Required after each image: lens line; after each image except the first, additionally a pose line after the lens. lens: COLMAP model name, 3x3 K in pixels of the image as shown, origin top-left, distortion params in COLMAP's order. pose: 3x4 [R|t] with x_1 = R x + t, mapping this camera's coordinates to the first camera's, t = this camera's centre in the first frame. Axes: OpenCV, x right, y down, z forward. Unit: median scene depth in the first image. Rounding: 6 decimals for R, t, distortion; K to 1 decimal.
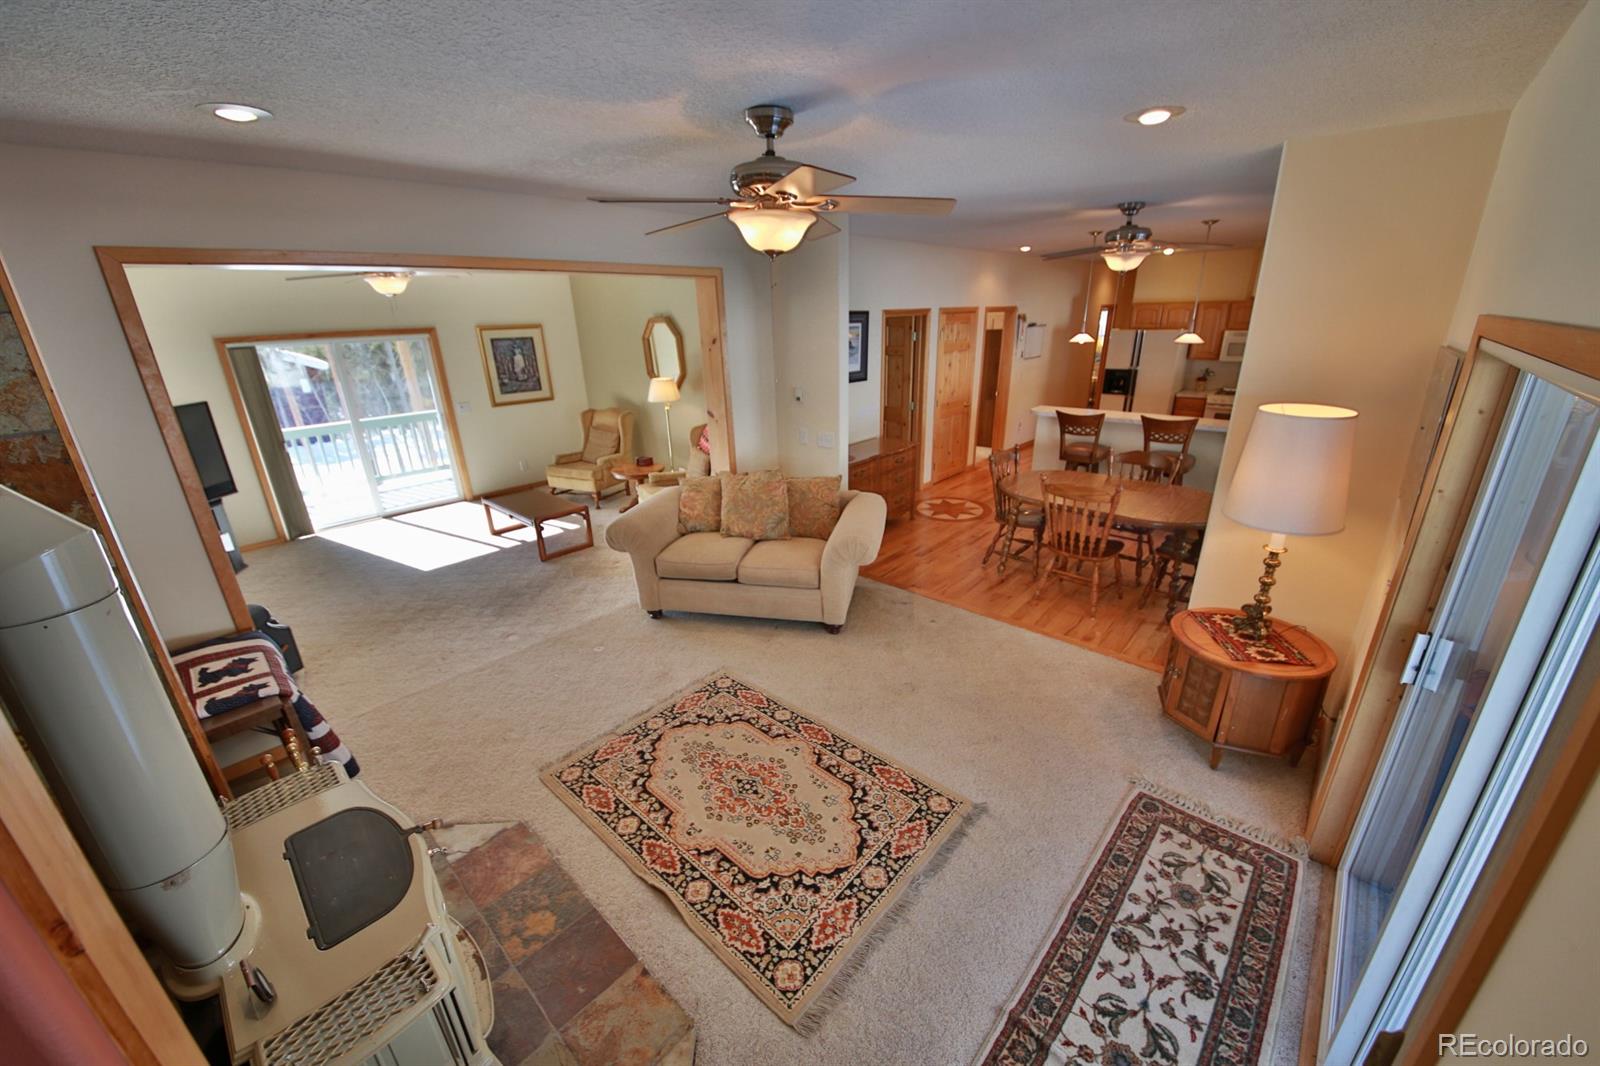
lens RADIAL K [[594.7, 0, 800.0], [0, 594.7, 533.0], [0, 0, 1]] dist [0.042006, -0.035552]
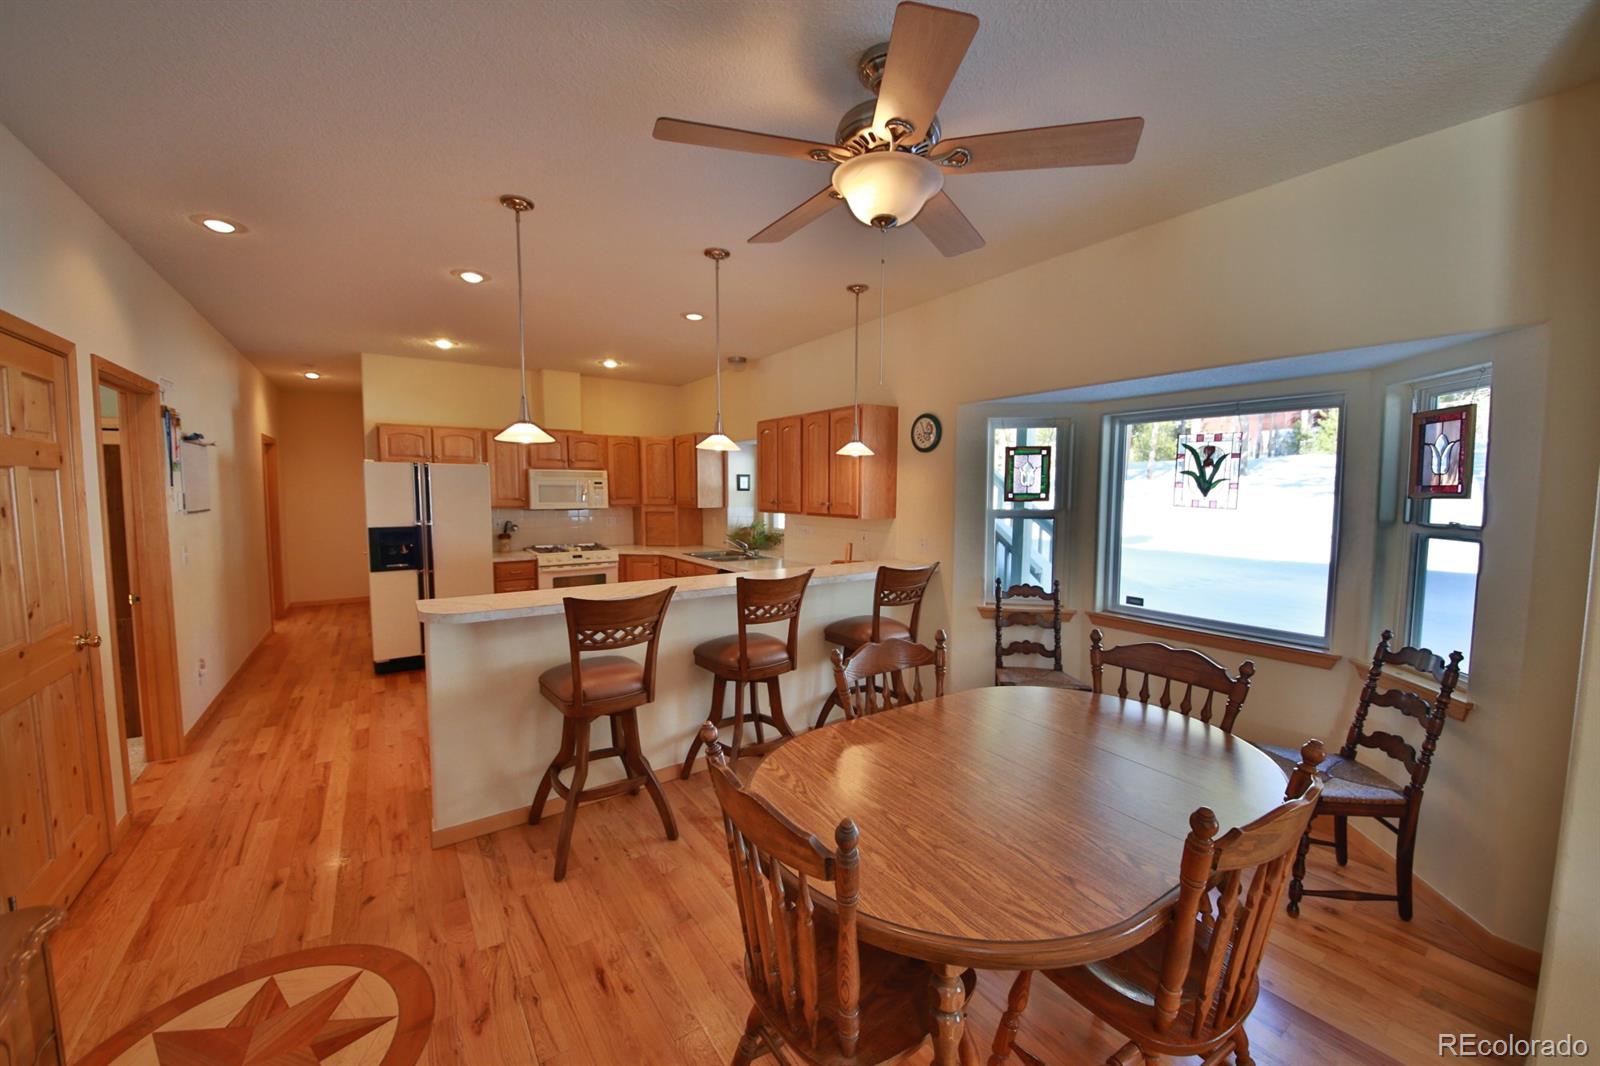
lens RADIAL K [[594.0, 0, 801.7], [0, 594.0, 532.6], [0, 0, 1]] dist [0.012873, -0.017133]
pose [[0.221987, -0.044925, 0.974014, 0.205332], [0.326236, 0.944787, -0.030775, -0.386018], [-0.918854, 0.324590, 0.224387, 1.615241]]
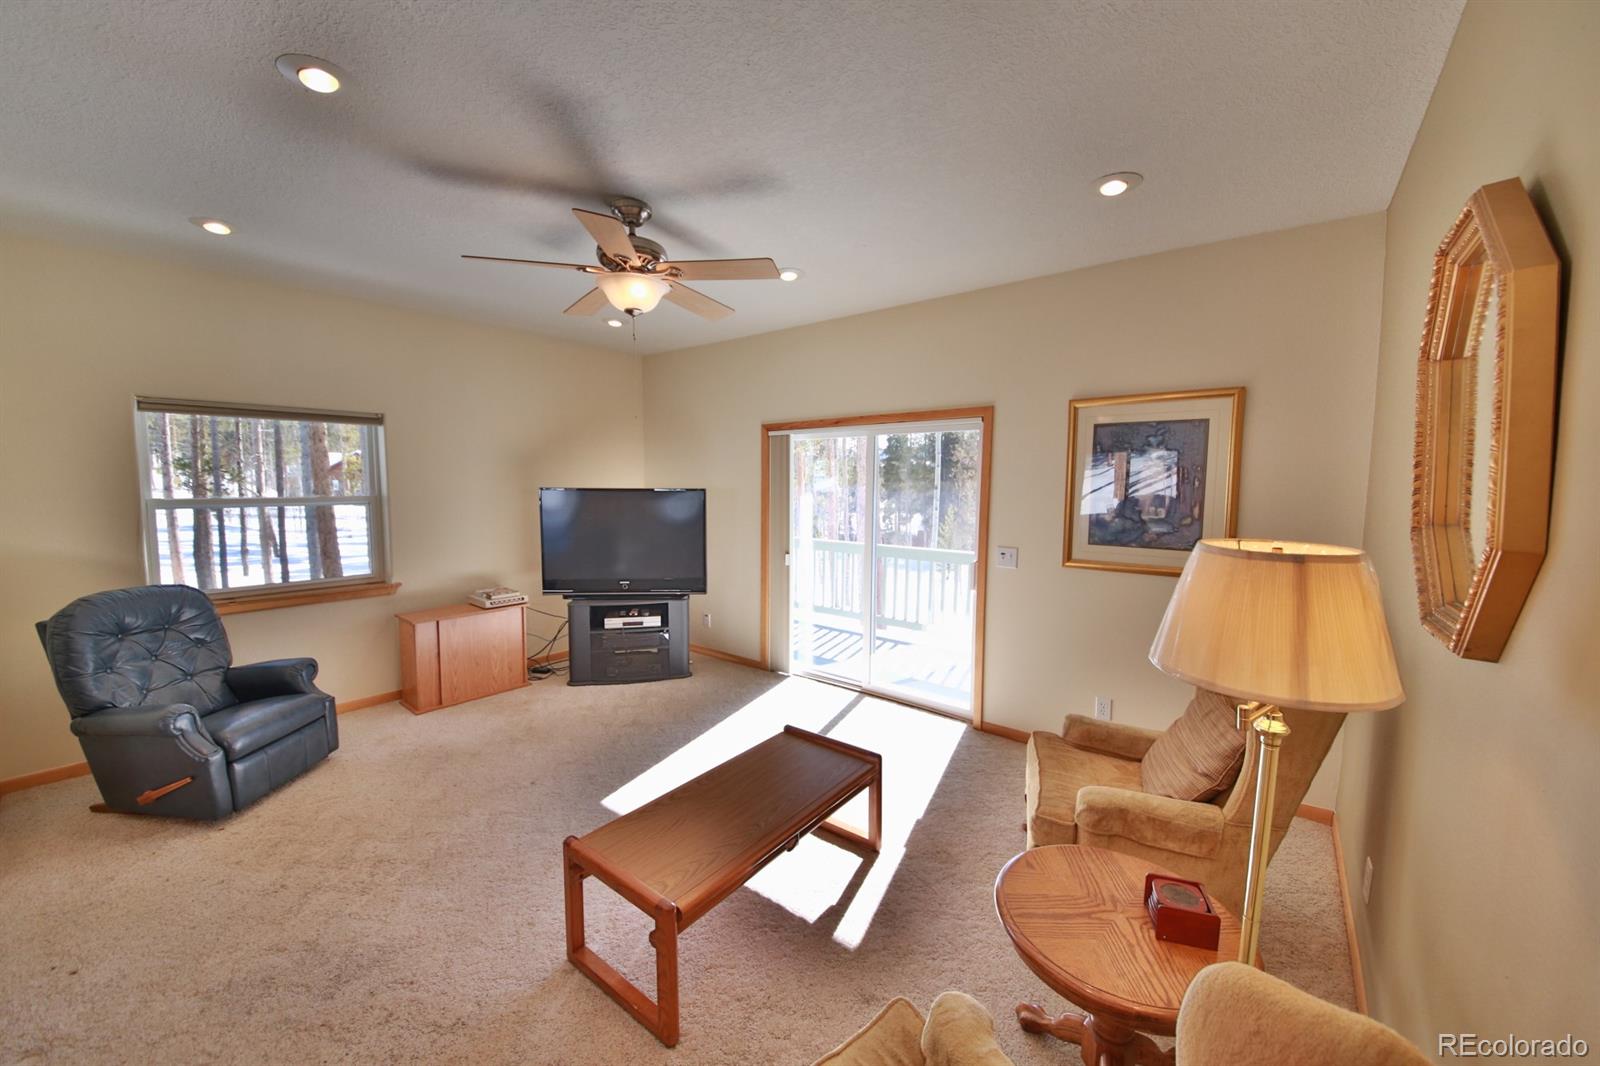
lens RADIAL K [[594.7, 0, 800.0], [0, 594.7, 533.0], [0, 0, 1]] dist [0.042006, -0.035552]
pose [[0.074807, 0.109565, -0.991161, -0.185977], [-0.353366, 0.932360, 0.076395, -0.524327], [0.932489, 0.344528, 0.108464, 1.991095]]
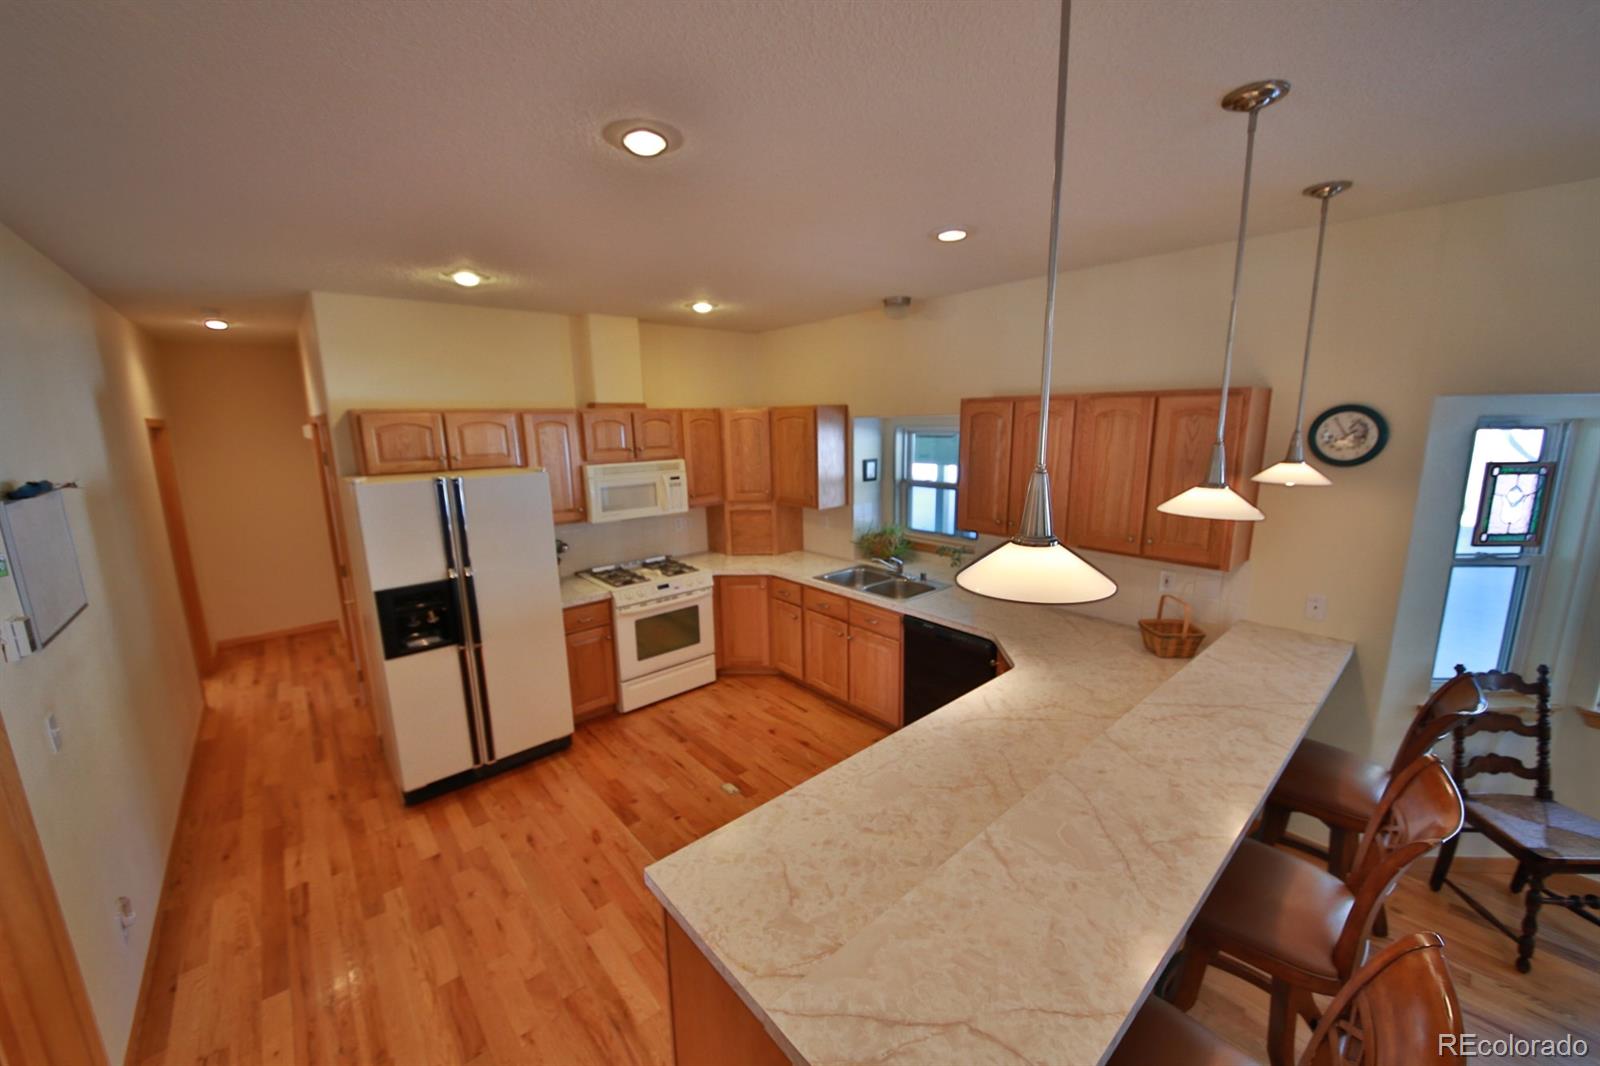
lens RADIAL K [[591.6, 0, 800.0], [0, 591.6, 533.0], [0, 0, 1]] dist [0.001646, -0.007648]
pose [[0.112296, -0.166003, 0.979711, 0.674159], [0.353957, 0.927957, 0.116663, -0.807890], [-0.928496, 0.333674, 0.162963, 2.235038]]
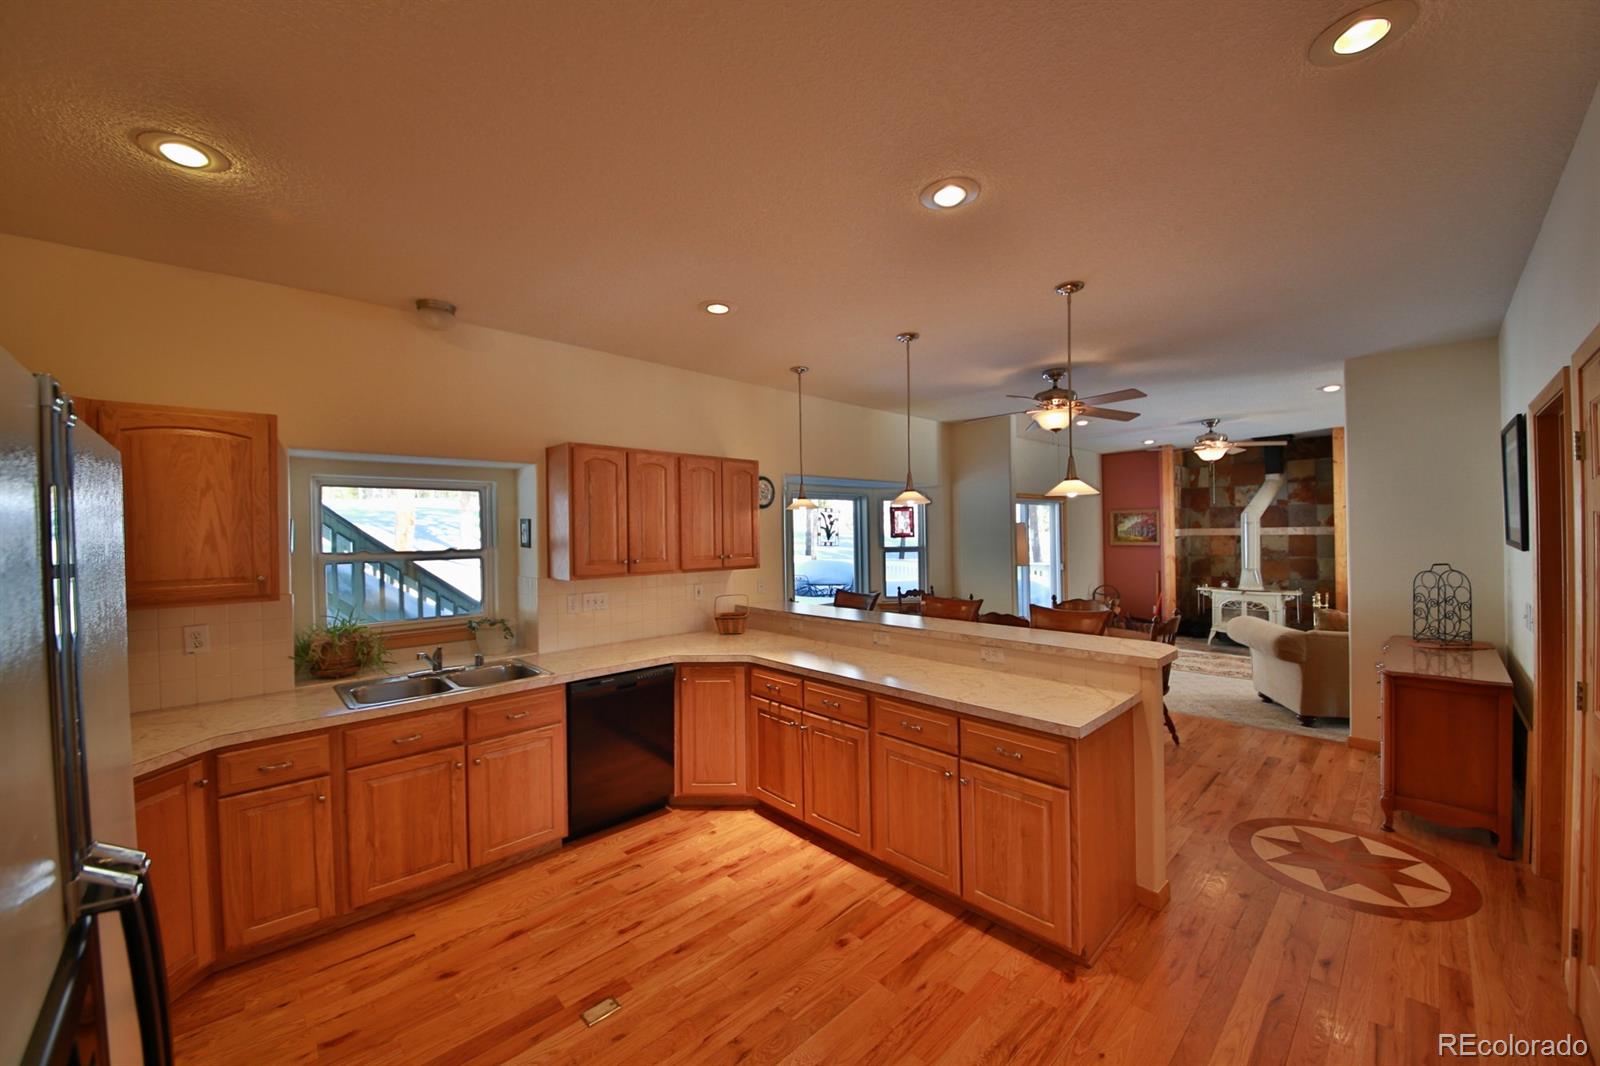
lens RADIAL K [[596.7, 0, 799.7], [0, 596.7, 528.4], [0, 0, 1]] dist [0.012088, -0.018162]
pose [[-0.996447, 0.041912, 0.073048, 1.418845], [0.064069, 0.940209, 0.334517, -1.015930], [-0.054660, 0.338008, -0.939554, 3.194335]]
